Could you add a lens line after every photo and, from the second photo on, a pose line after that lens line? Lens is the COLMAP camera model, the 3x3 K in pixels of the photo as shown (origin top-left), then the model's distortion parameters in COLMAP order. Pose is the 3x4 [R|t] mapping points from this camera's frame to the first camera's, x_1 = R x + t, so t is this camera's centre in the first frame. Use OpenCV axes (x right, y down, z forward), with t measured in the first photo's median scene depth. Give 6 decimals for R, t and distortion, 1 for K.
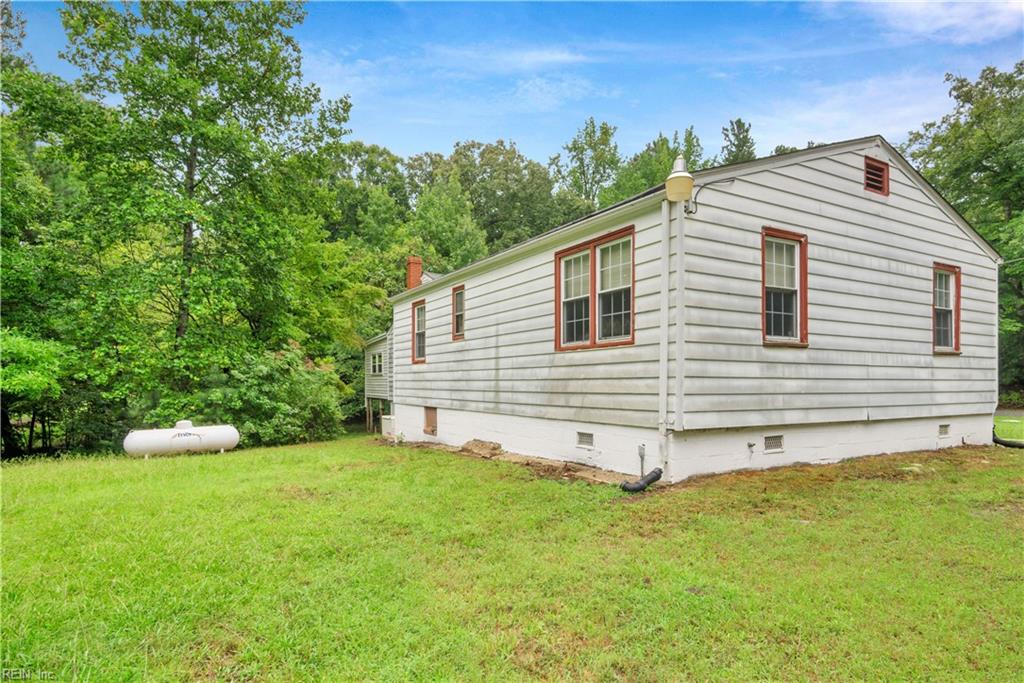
lens RADIAL K [[555.2, 0, 485.6], [0, 555.2, 380.7], [0, 0, 1]] dist [-0.010083, -0.000064]
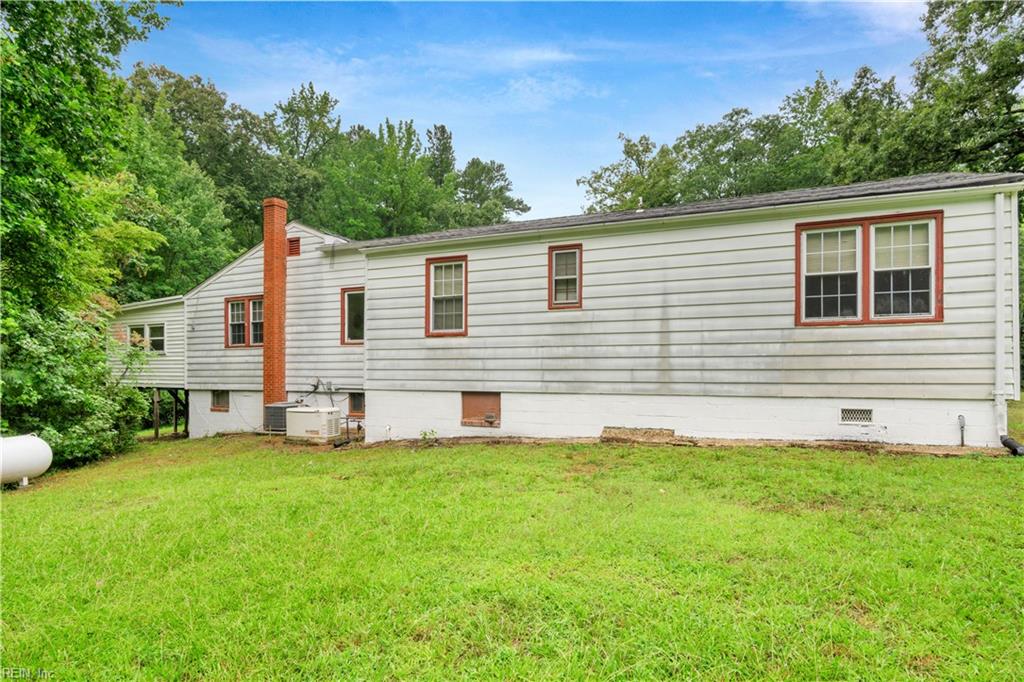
lens RADIAL K [[555.2, 0, 509.3], [0, 555.2, 365.3], [0, 0, 1]] dist [-0.010083, -0.000064]
pose [[0.800701, 0.005739, 0.599036, -0.662855], [-0.003407, 0.999982, -0.005027, 0.016147], [-0.599054, 0.001984, 0.800706, 0.418282]]
